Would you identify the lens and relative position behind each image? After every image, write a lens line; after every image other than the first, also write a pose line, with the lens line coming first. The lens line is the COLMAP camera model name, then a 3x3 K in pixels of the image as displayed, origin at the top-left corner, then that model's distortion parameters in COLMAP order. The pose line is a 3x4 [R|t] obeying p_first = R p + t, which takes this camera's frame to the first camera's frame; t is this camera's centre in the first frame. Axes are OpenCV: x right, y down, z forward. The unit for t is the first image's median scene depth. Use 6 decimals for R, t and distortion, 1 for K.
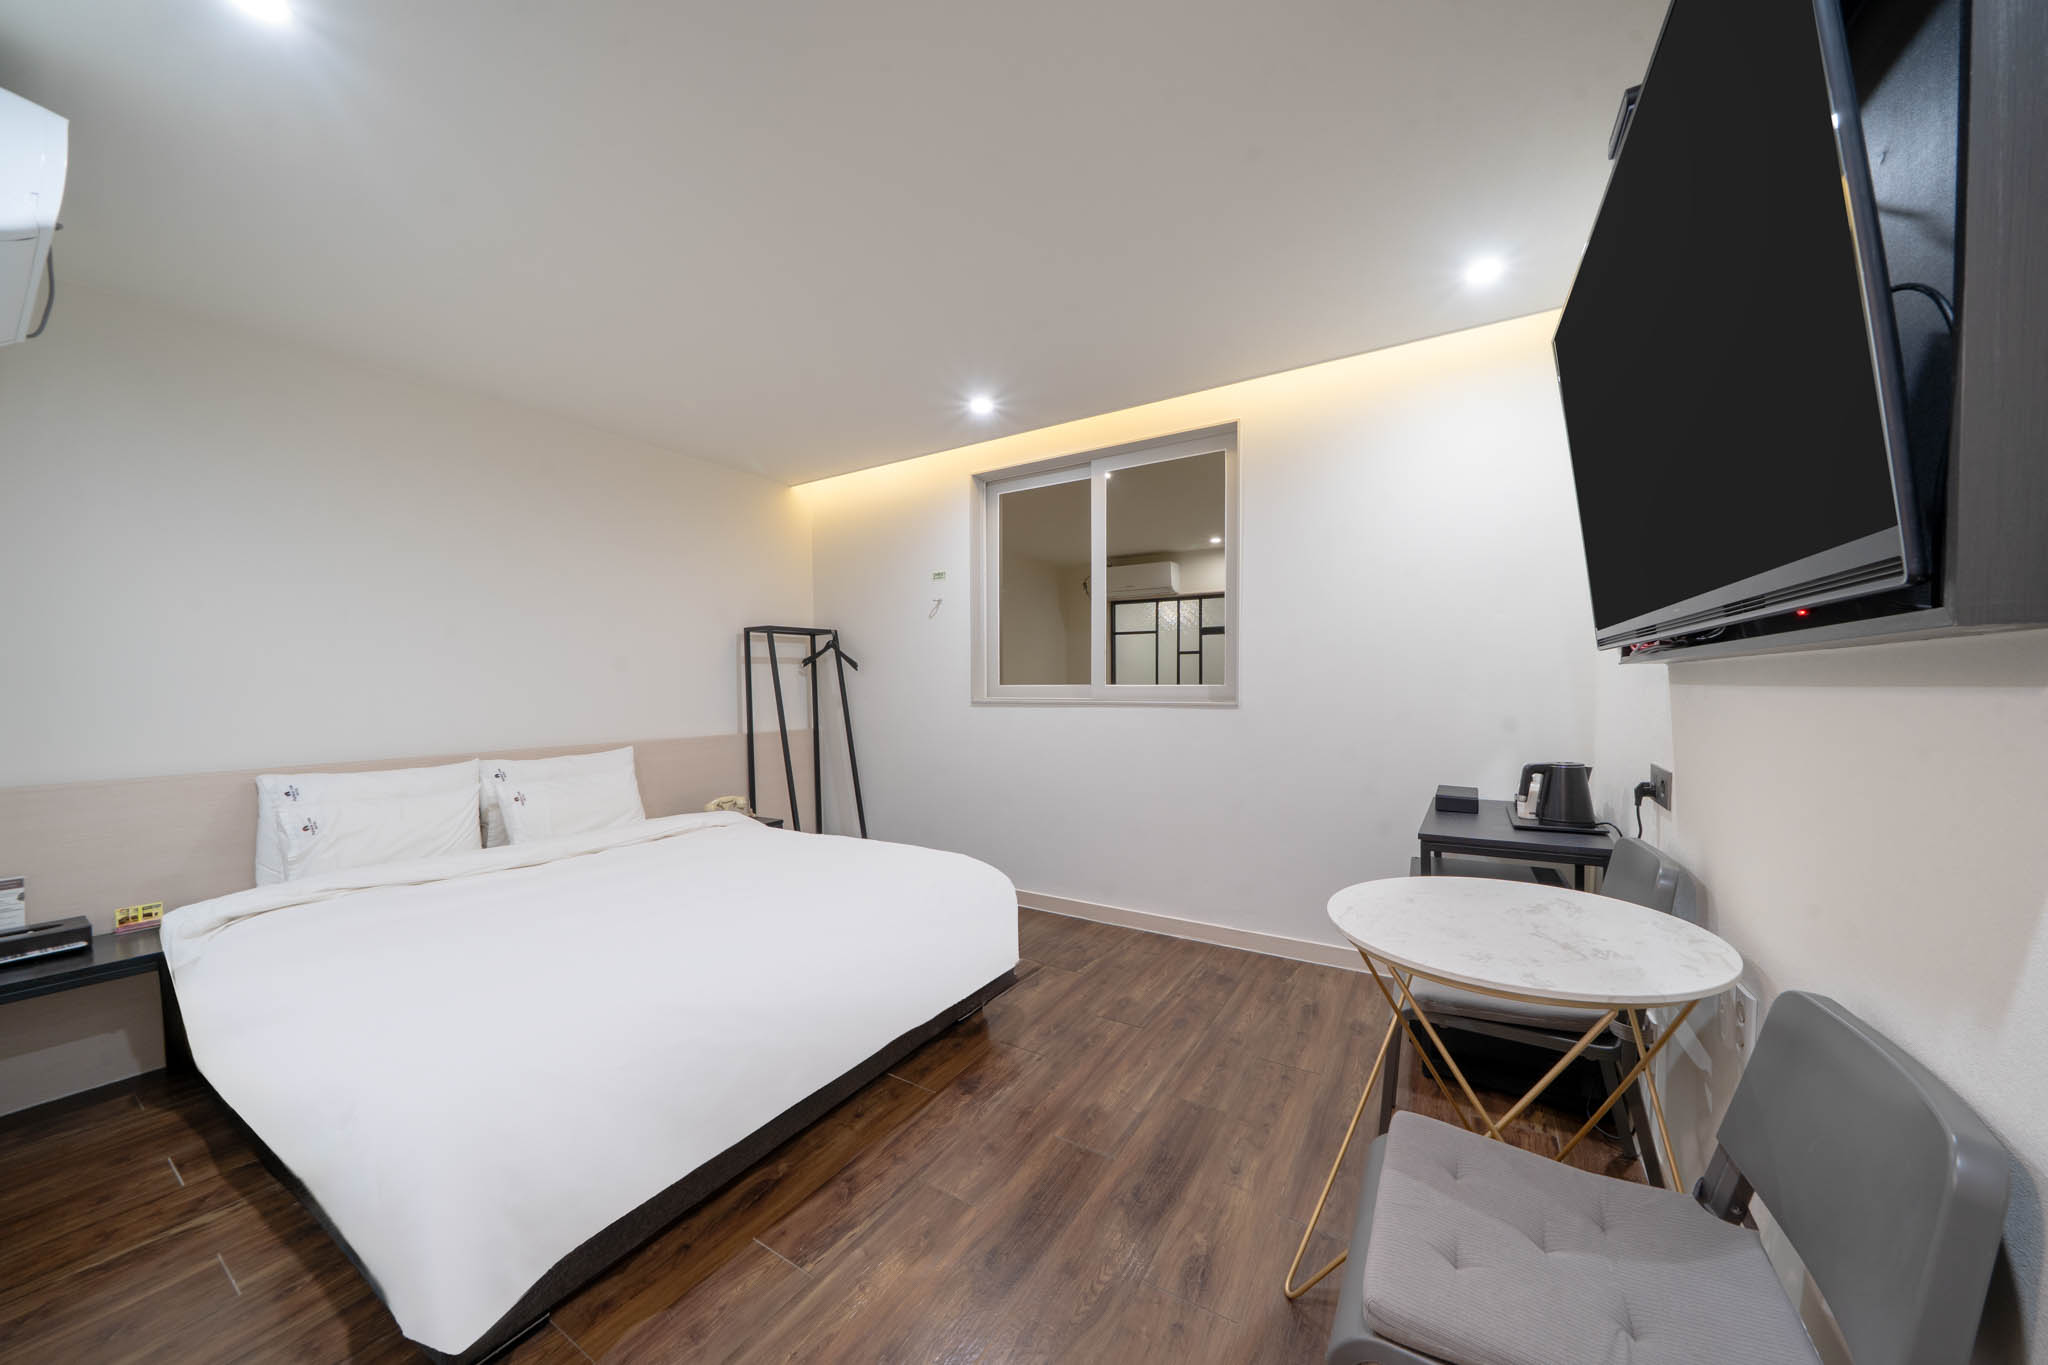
lens RADIAL K [[715.9, 0, 1029.1], [0, 715.9, 685.8], [0, 0, 1]] dist [-0.002432, -0.000079]
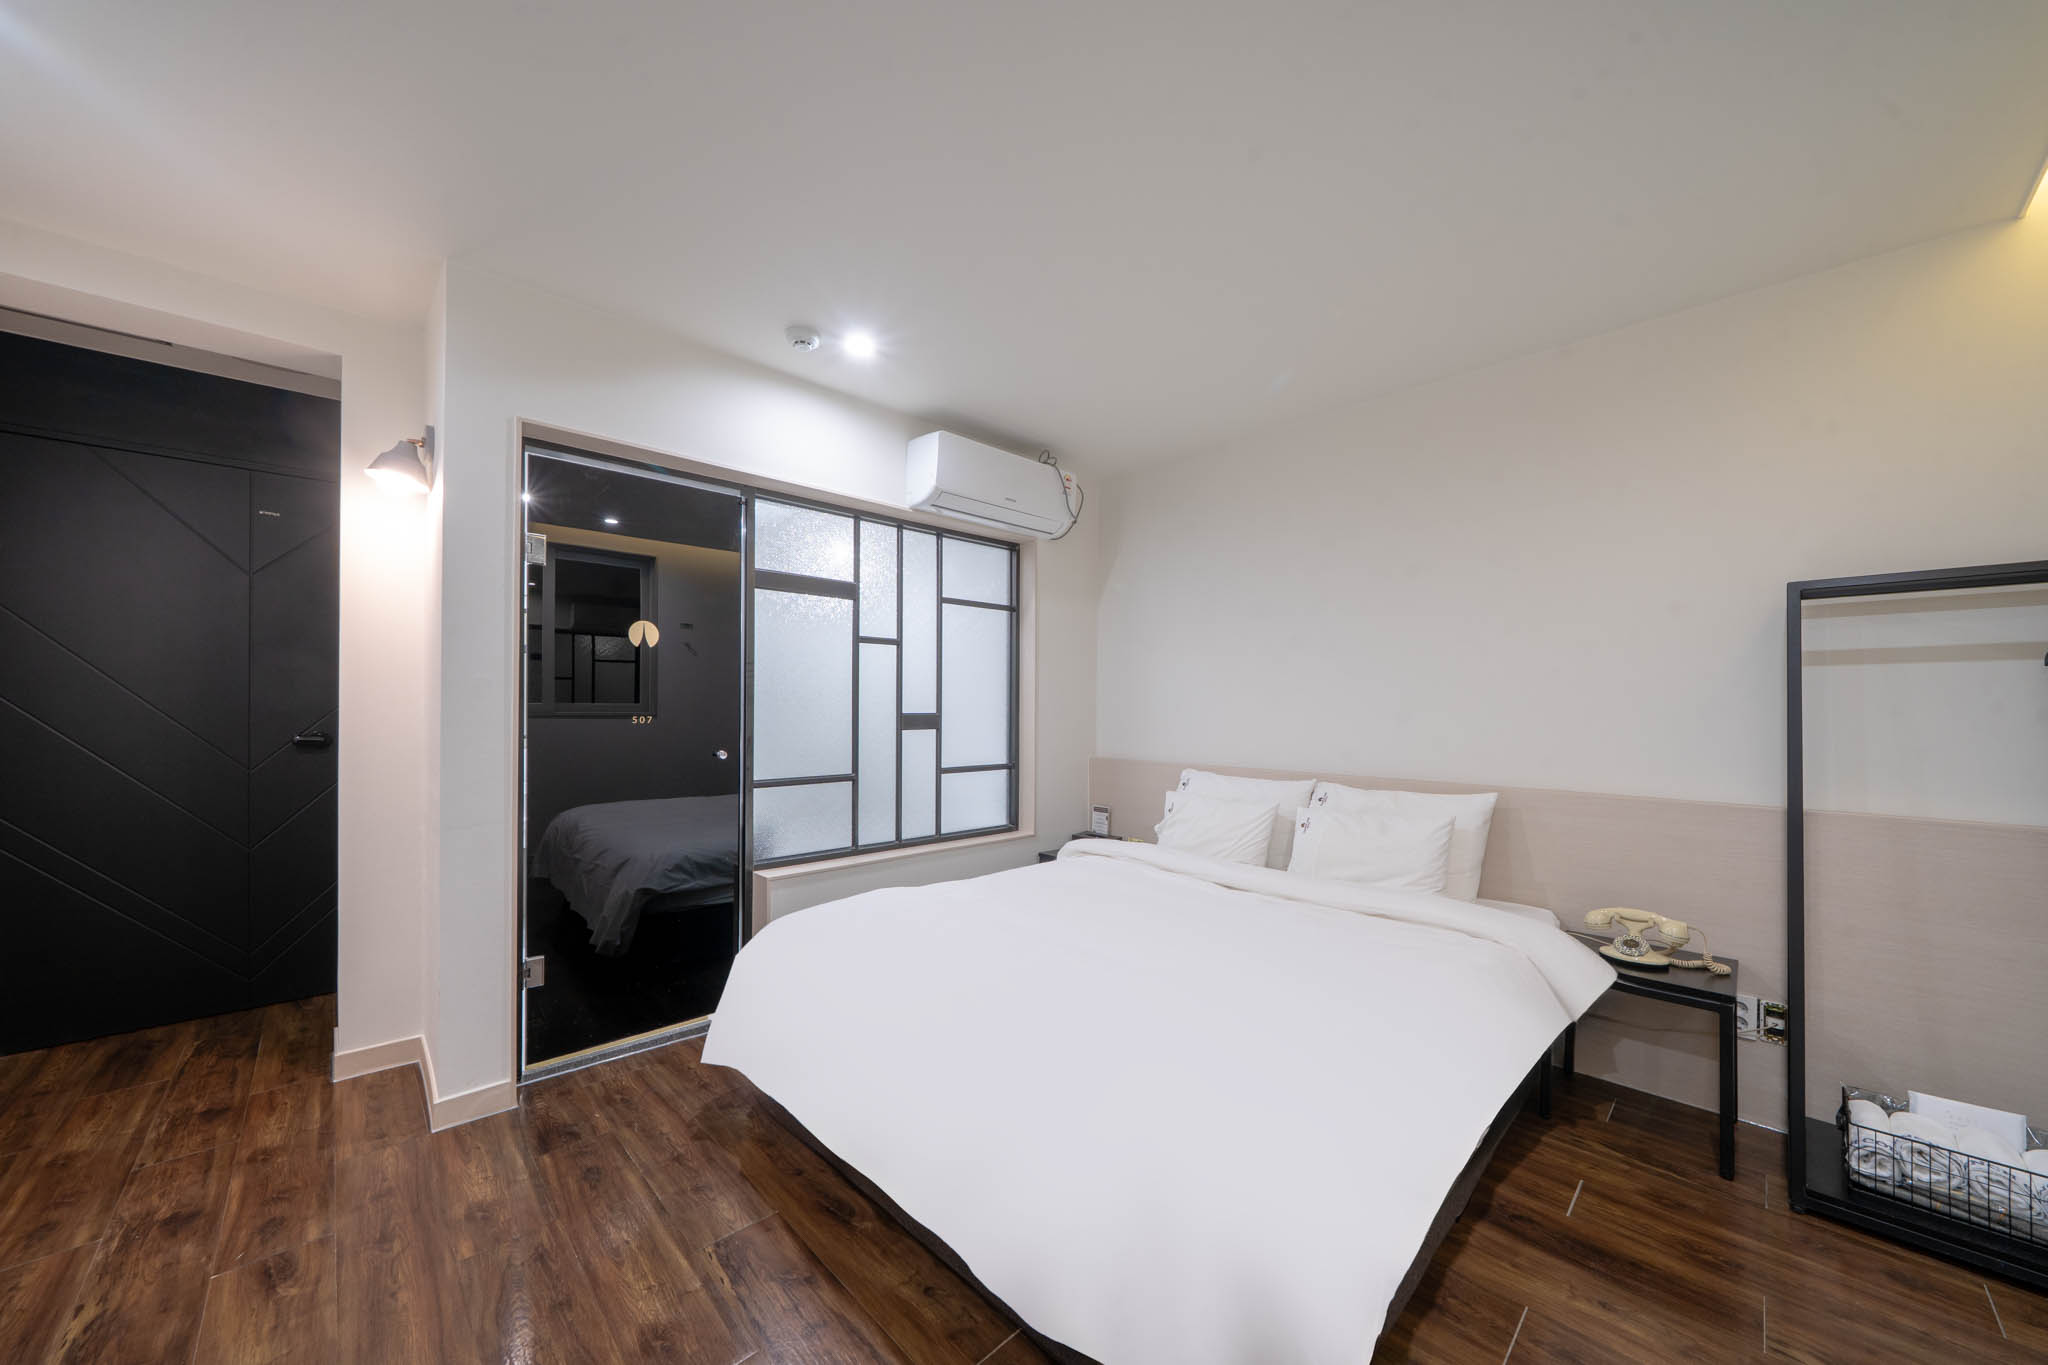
lens RADIAL K [[715.9, 0, 1016.5], [0, 715.9, 699.7], [0, 0, 1]] dist [-0.002432, -0.000079]
pose [[-0.264729, -0.001542, -0.964322, 0.143242], [-0.001832, 0.999998, -0.001096, -0.004200], [0.964321, 0.001477, -0.264732, 0.404285]]
